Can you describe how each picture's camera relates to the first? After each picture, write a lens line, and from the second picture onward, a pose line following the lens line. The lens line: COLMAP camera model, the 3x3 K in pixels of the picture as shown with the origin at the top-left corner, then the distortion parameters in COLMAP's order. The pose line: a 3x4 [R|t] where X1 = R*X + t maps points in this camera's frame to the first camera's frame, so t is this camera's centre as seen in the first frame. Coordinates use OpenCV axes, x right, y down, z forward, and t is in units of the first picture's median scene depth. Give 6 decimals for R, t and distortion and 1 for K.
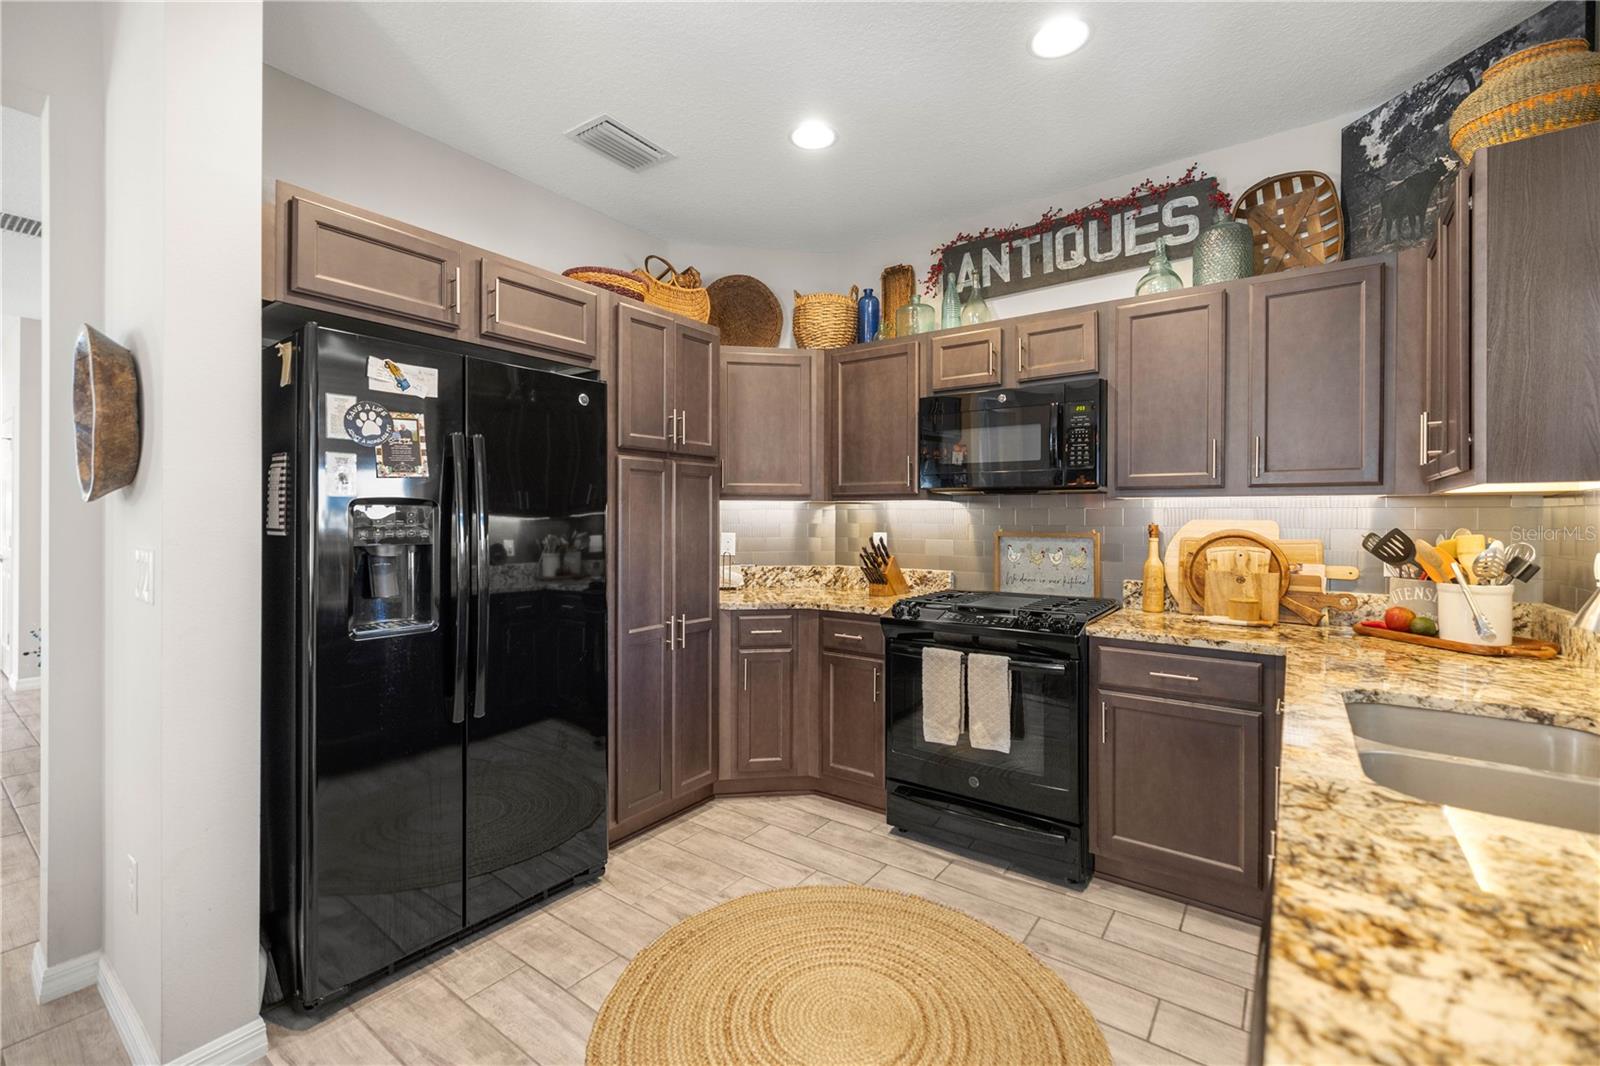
lens RADIAL K [[677.9, 0, 789.2], [0, 677.9, 517.1], [0, 0, 1]] dist [0.007274, 0.000212]
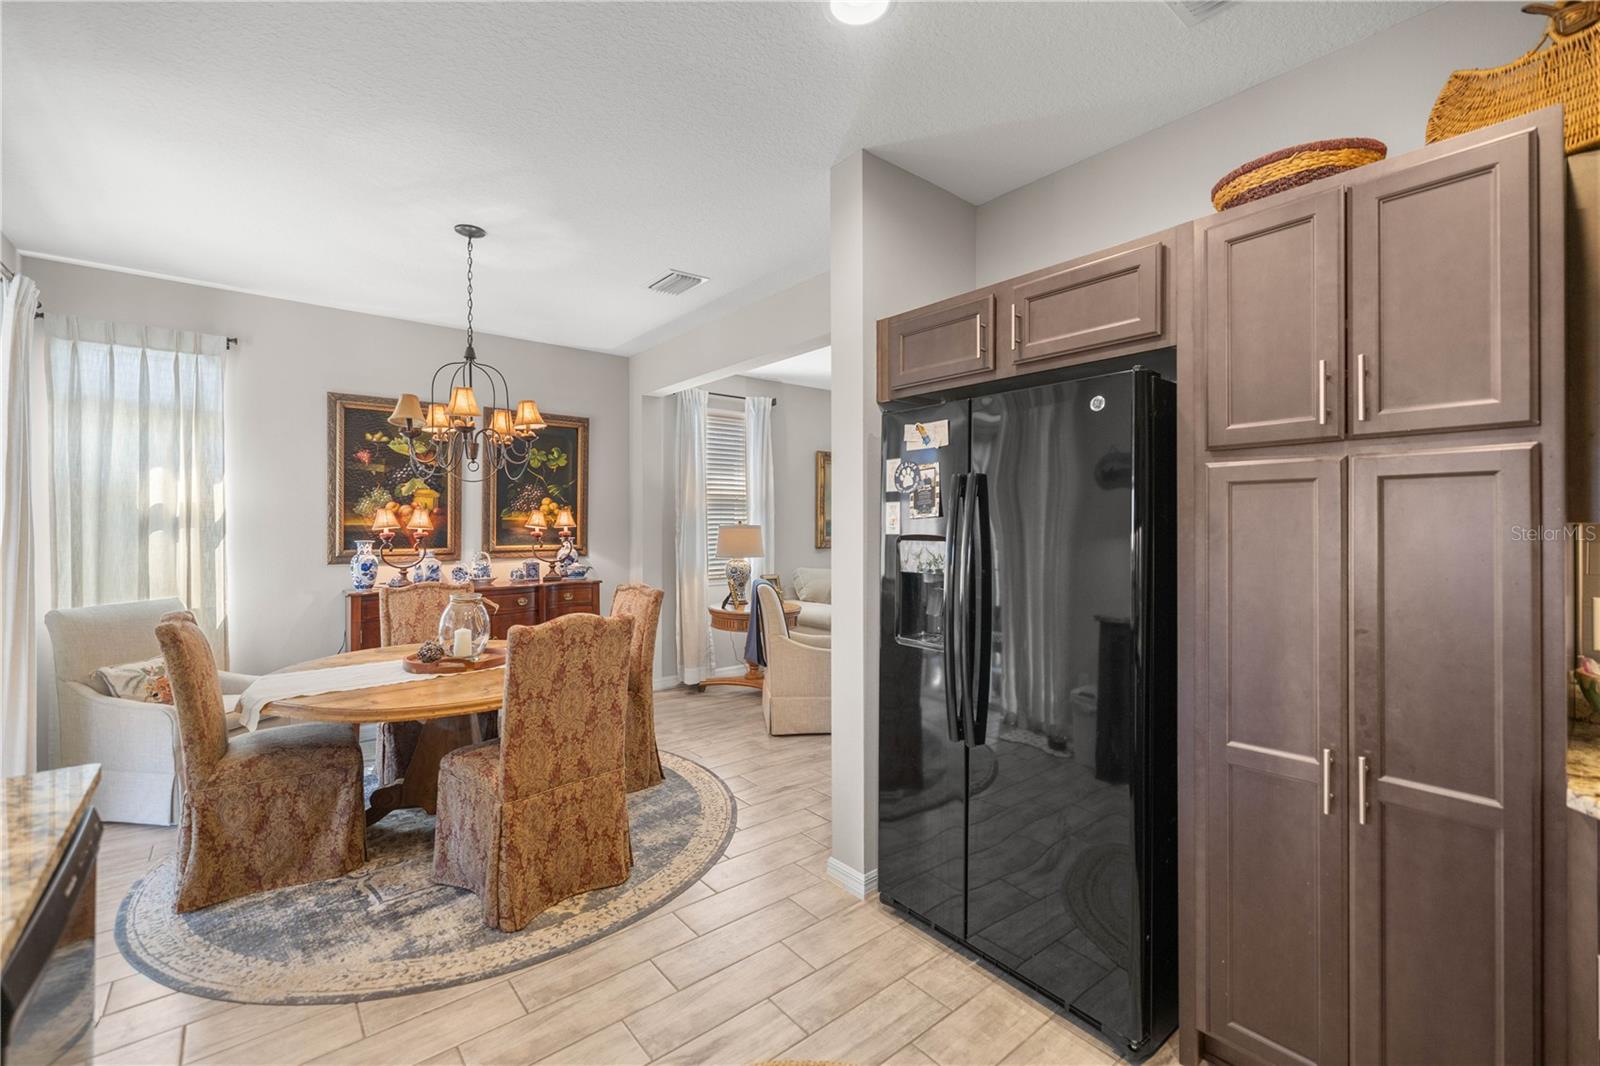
lens RADIAL K [[682.9, 0, 795.2], [0, 682.9, 528.0], [0, 0, 1]] dist [-0.003485, -0.000611]
pose [[-0.231866, 0.001998, -0.972746, 0.449790], [0.000884, 0.999998, 0.001843, -0.029926], [0.972747, -0.000432, -0.231867, 0.728815]]
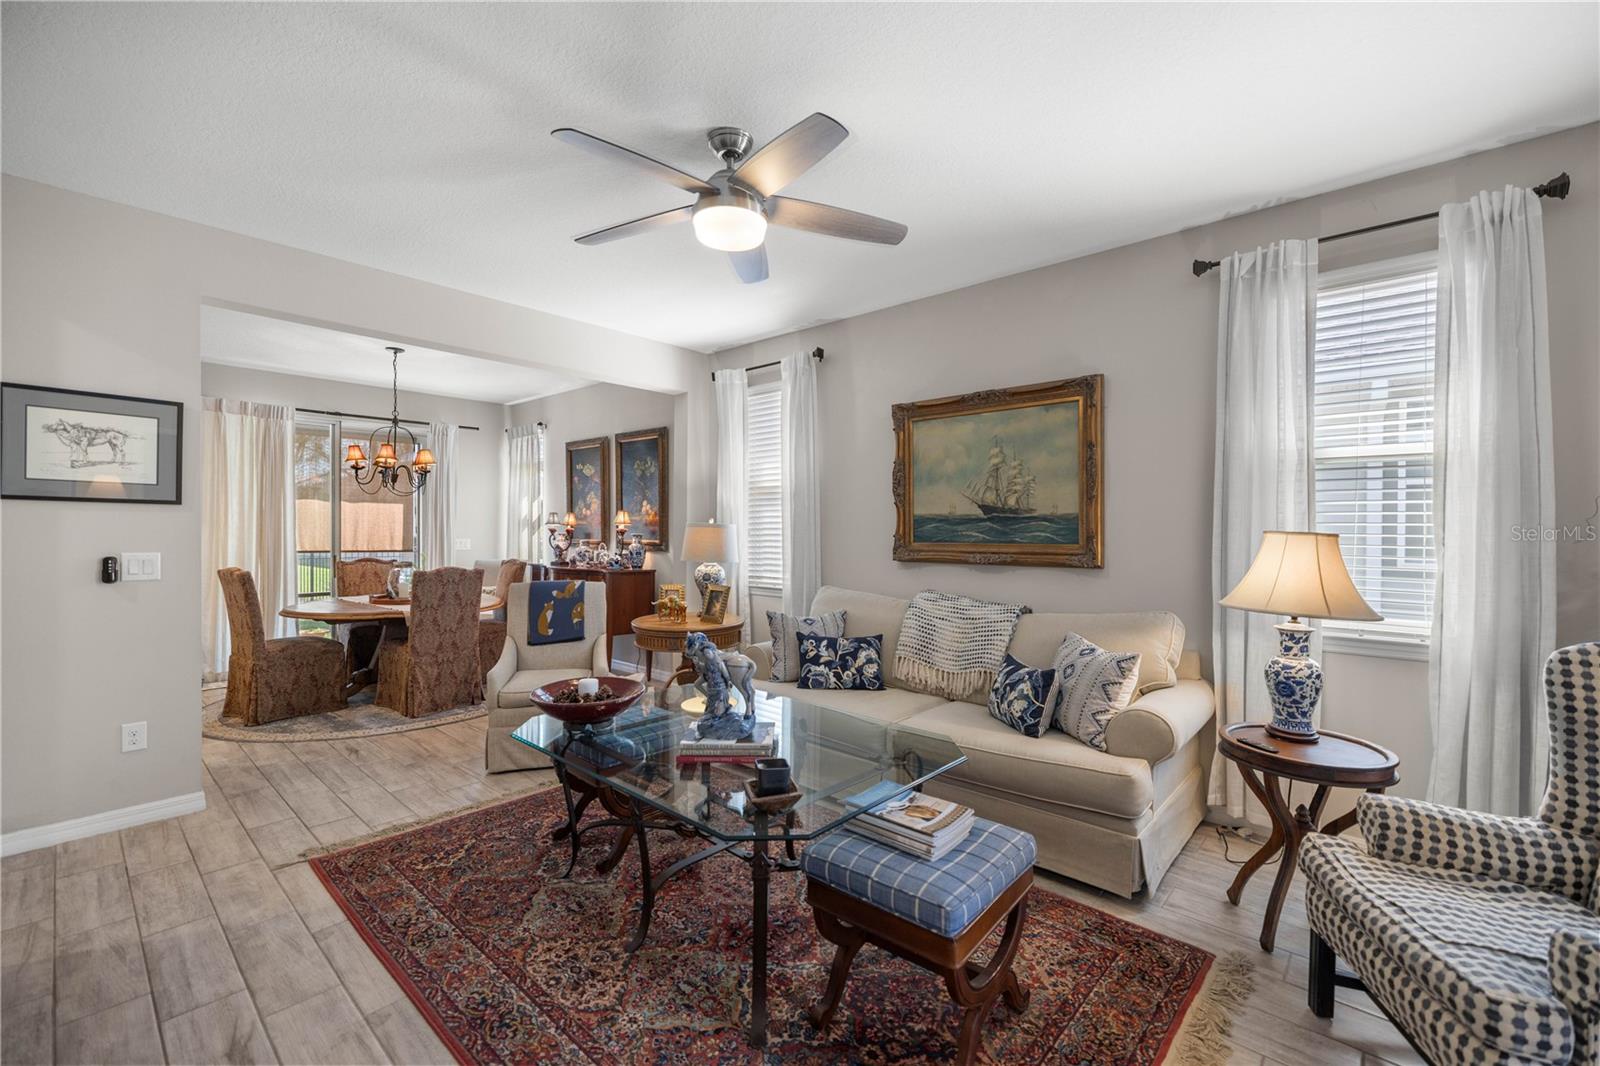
lens RADIAL K [[677.9, 0, 813.8], [0, 677.9, 528.5], [0, 0, 1]] dist [0.007274, 0.000212]
pose [[-0.994641, -0.008148, 0.103070, -2.008836], [-0.007995, 0.999966, 0.001897, -0.026836], [-0.103082, 0.001063, -0.994672, 1.803858]]
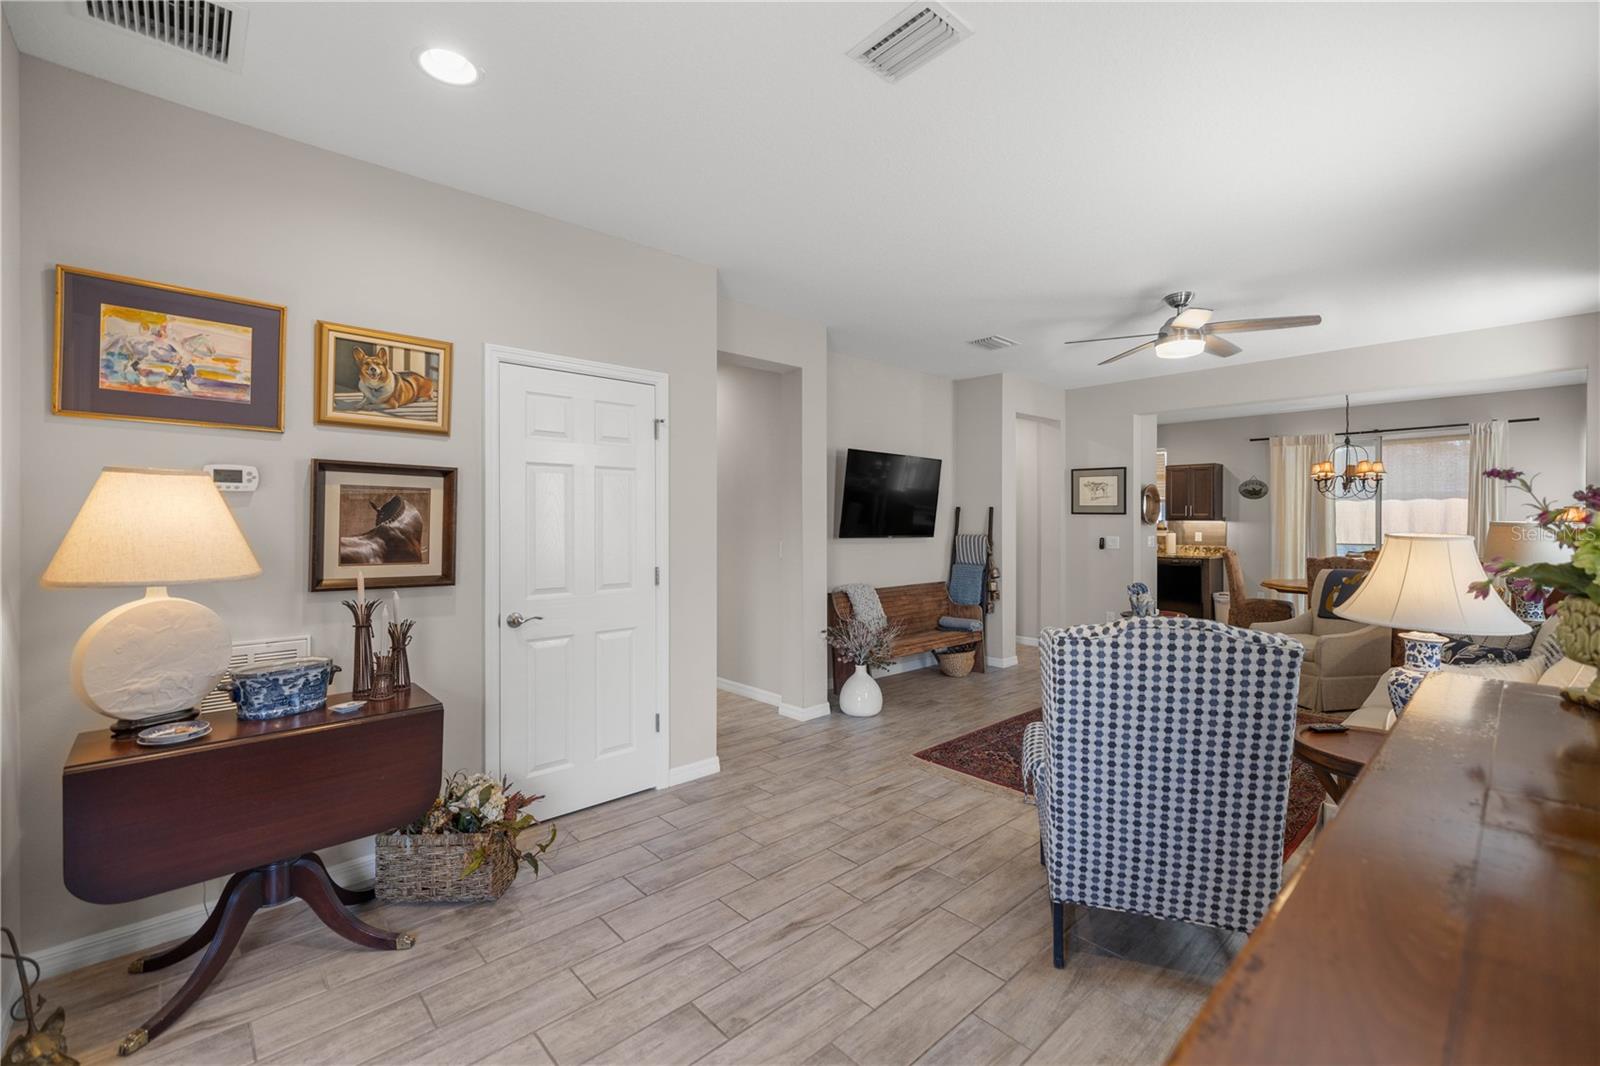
lens RADIAL K [[673.1, 0, 797.8], [0, 673.1, 521.5], [0, 0, 1]] dist [0.018589, 0.000172]
pose [[0.194346, -0.006225, 0.980913, -3.481020], [0.001671, 0.999981, 0.006015, -0.048451], [-0.980932, 0.000470, 0.194353, 1.444559]]
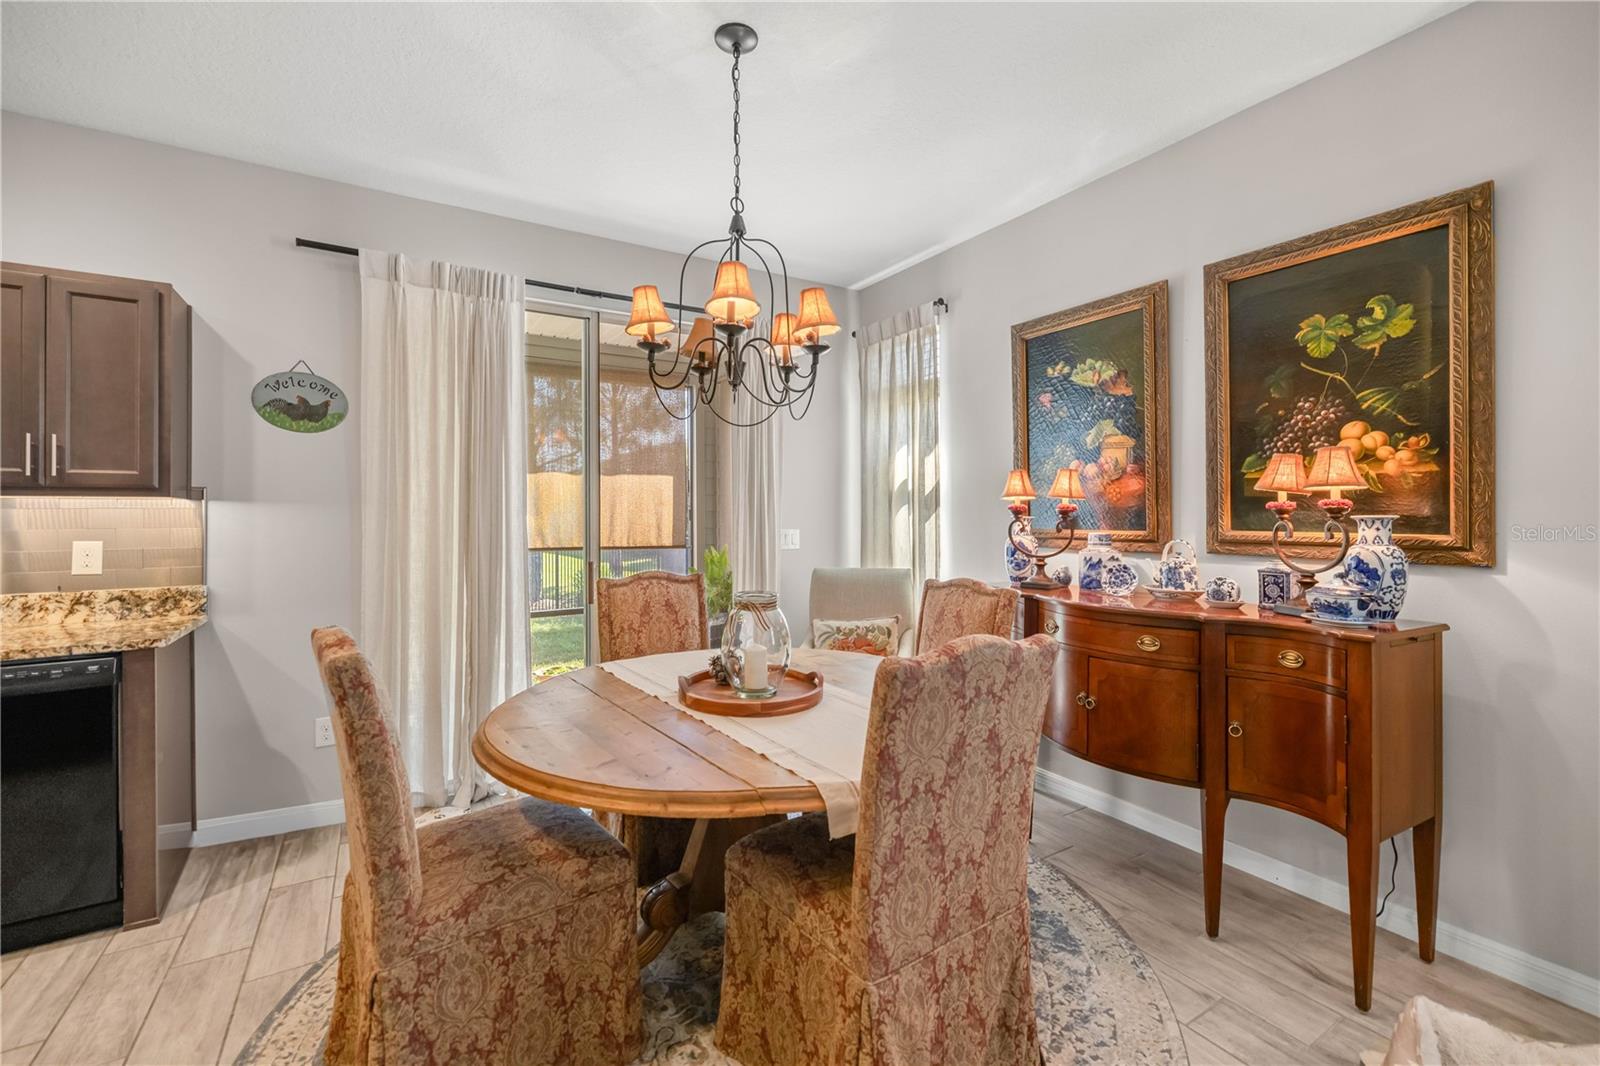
lens RADIAL K [[682.9, 0, 821.6], [0, 682.9, 512.6], [0, 0, 1]] dist [-0.003485, -0.000611]
pose [[-0.931377, 0.002124, 0.364049, -0.928425], [0.002081, 0.999998, -0.000511, -0.004513], [-0.364049, 0.000282, -0.931380, 0.600620]]
